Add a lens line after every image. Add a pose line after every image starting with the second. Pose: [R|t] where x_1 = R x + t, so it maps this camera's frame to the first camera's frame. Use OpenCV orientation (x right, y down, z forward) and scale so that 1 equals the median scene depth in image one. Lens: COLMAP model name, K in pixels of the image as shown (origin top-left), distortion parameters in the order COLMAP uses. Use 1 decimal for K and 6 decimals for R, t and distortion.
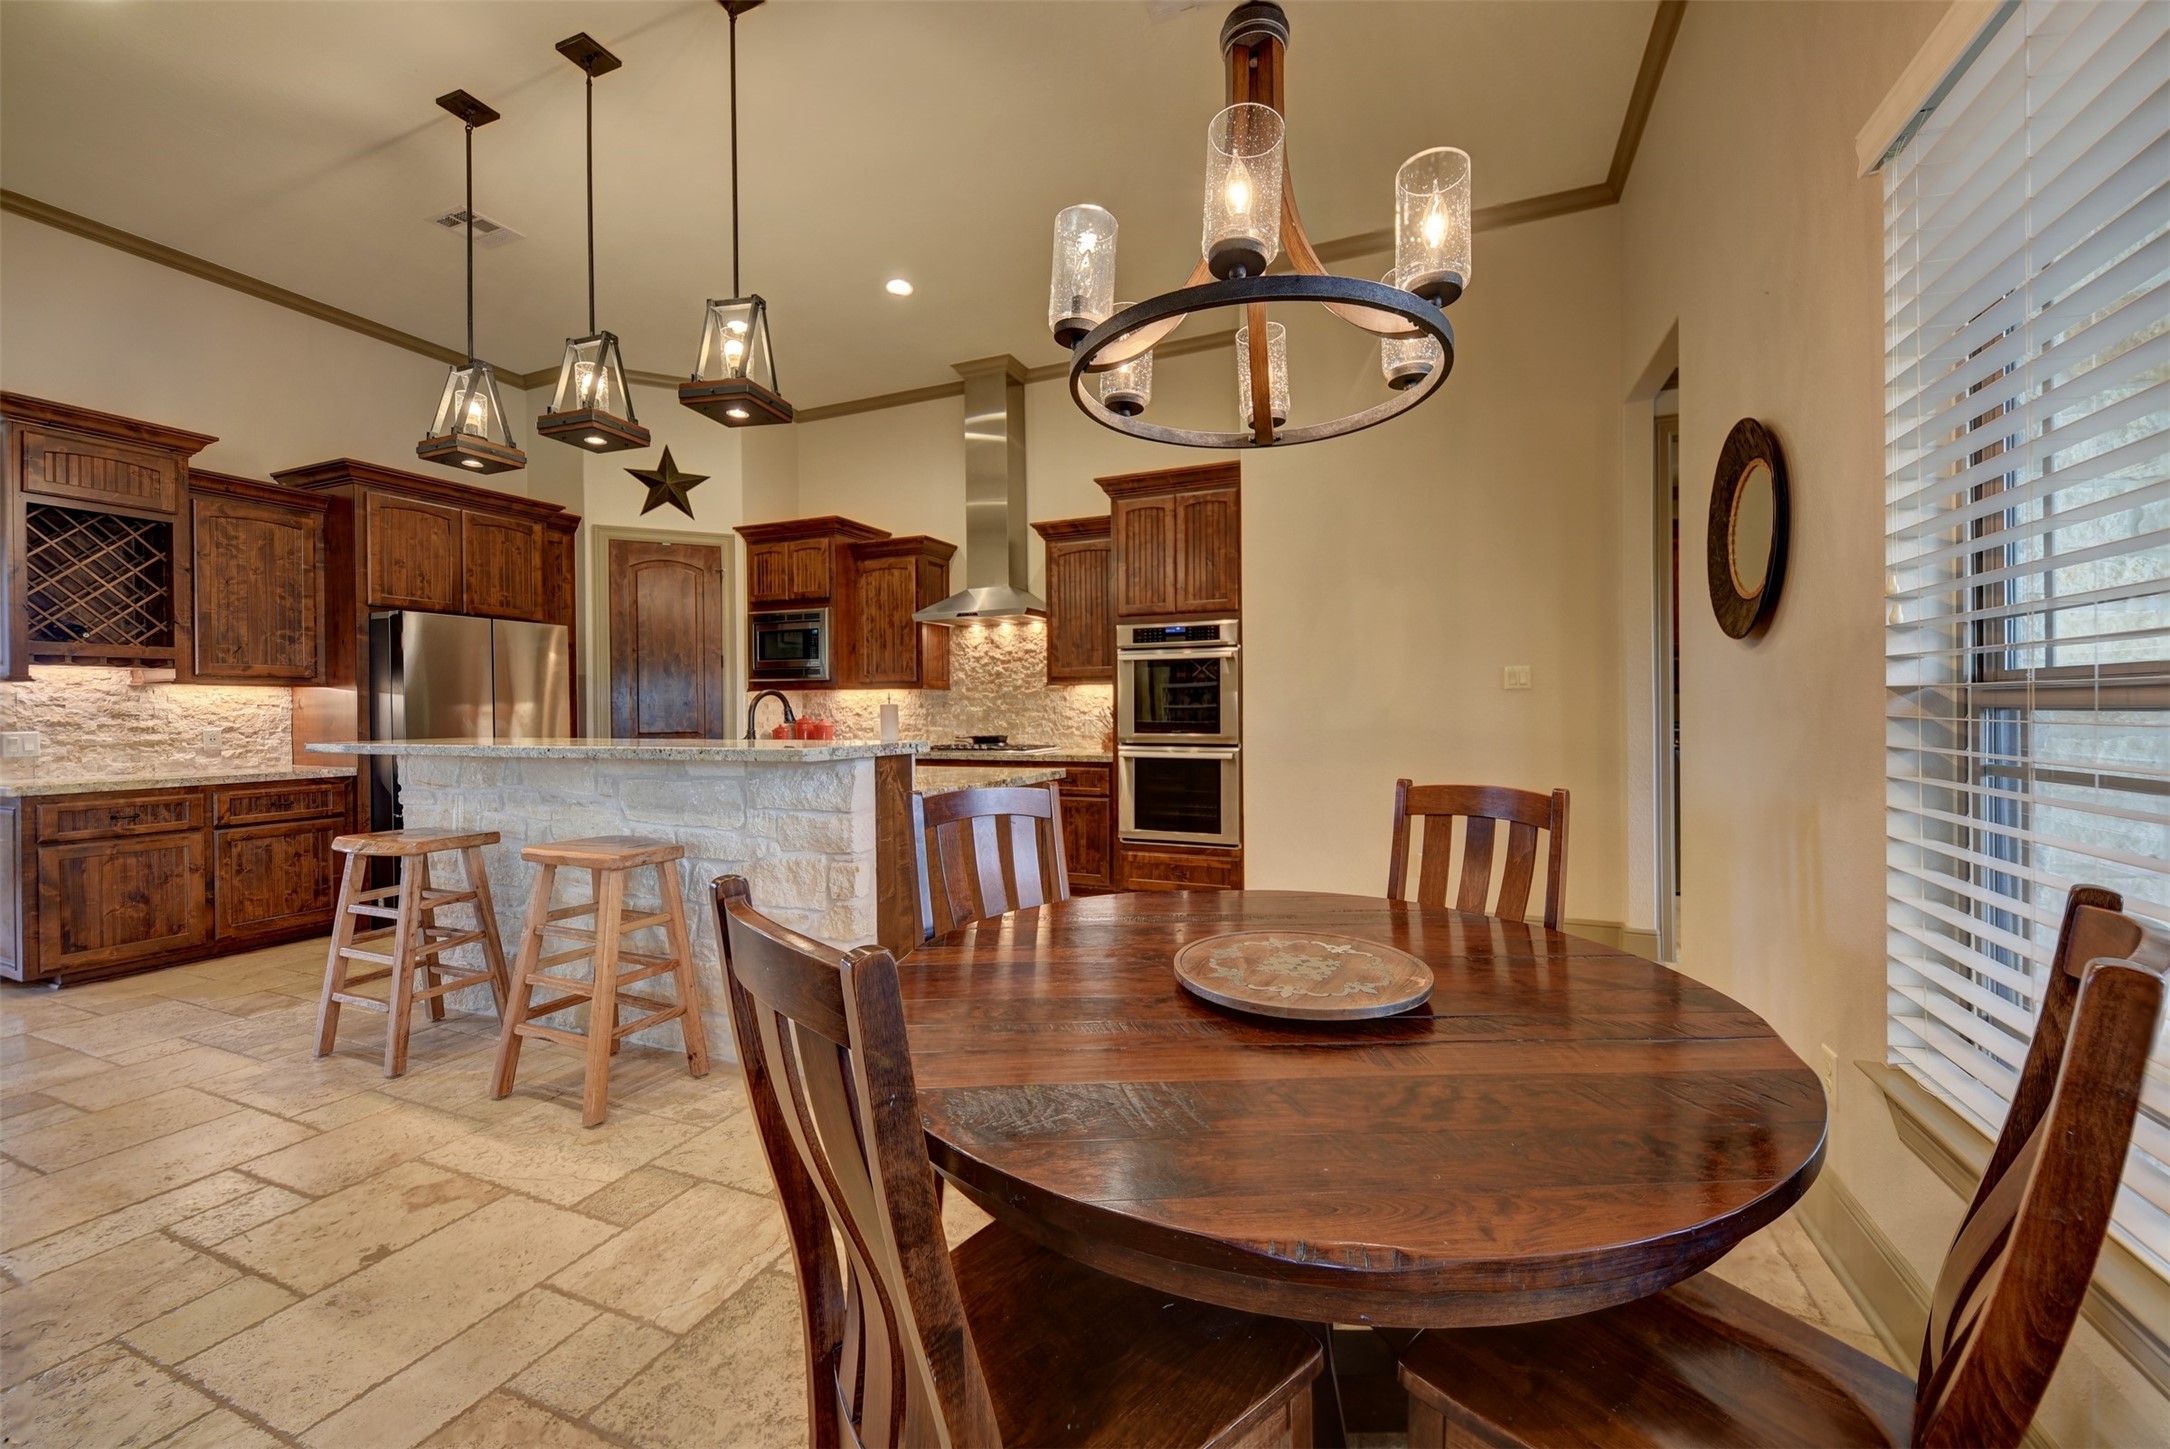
lens RADIAL K [[846.6, 0, 1088.5], [0, 846.6, 712.6], [0, 0, 1]] dist [-0.000504, 0.000061]
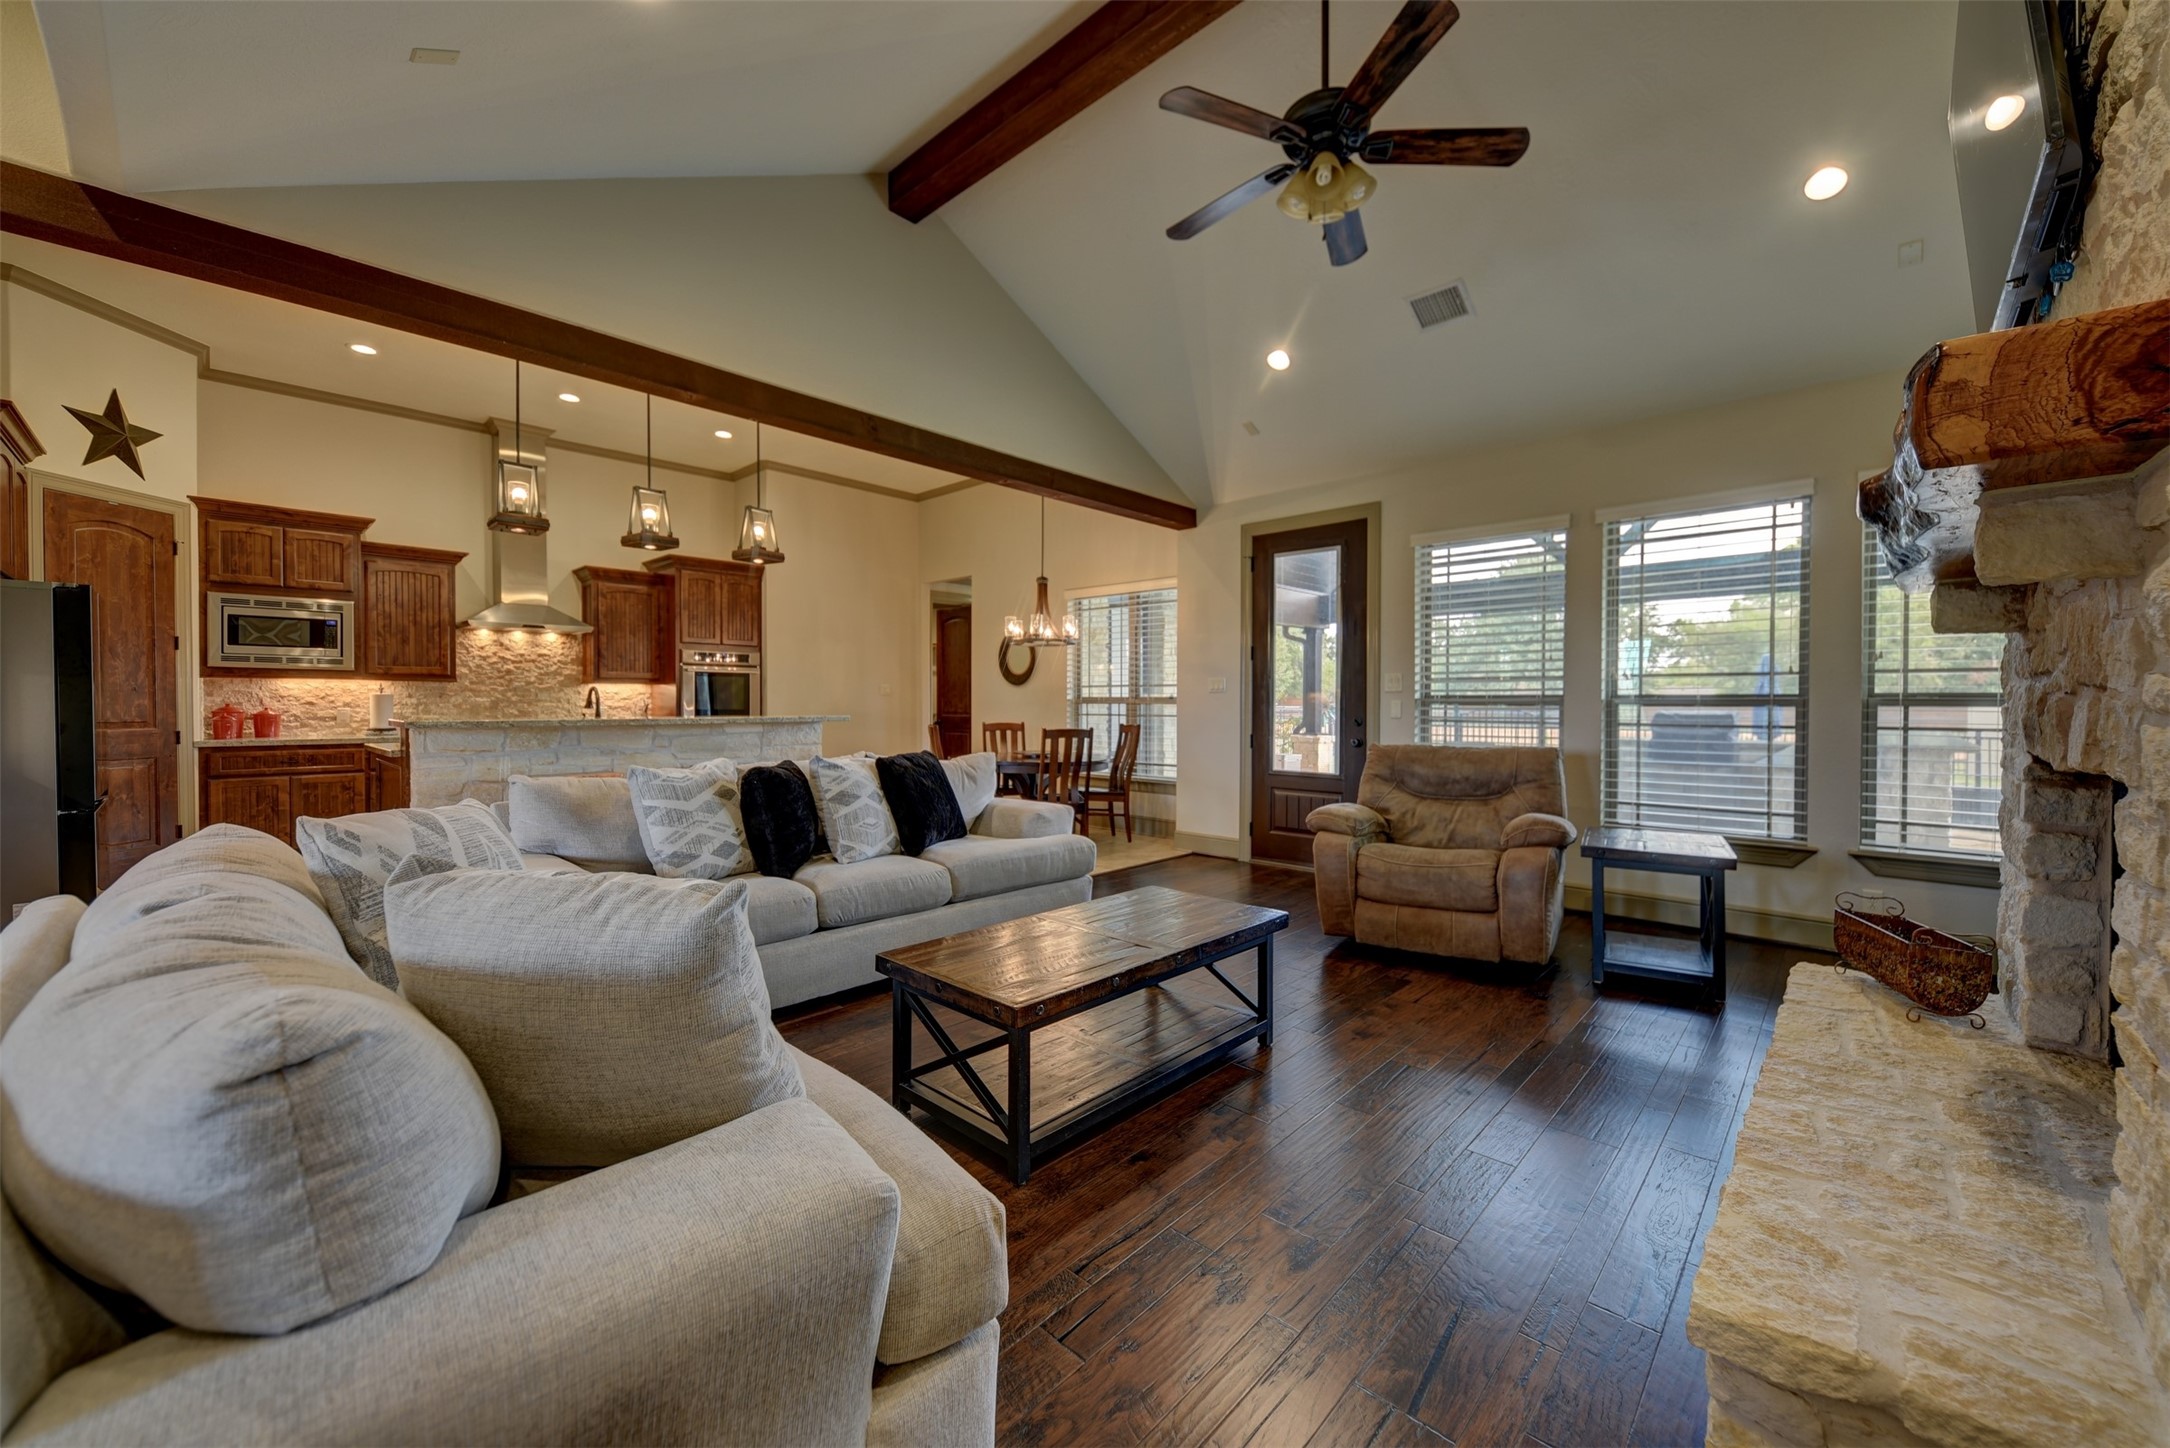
lens RADIAL K [[846.6, 0, 1098.1], [0, 846.6, 723.7], [0, 0, 1]] dist [-0.000504, 0.000061]
pose [[0.356017, -0.015017, 0.934359, -0.950441], [-0.000601, 0.999867, 0.016299, 0.010054], [-0.934479, -0.006364, 0.355961, -0.244468]]
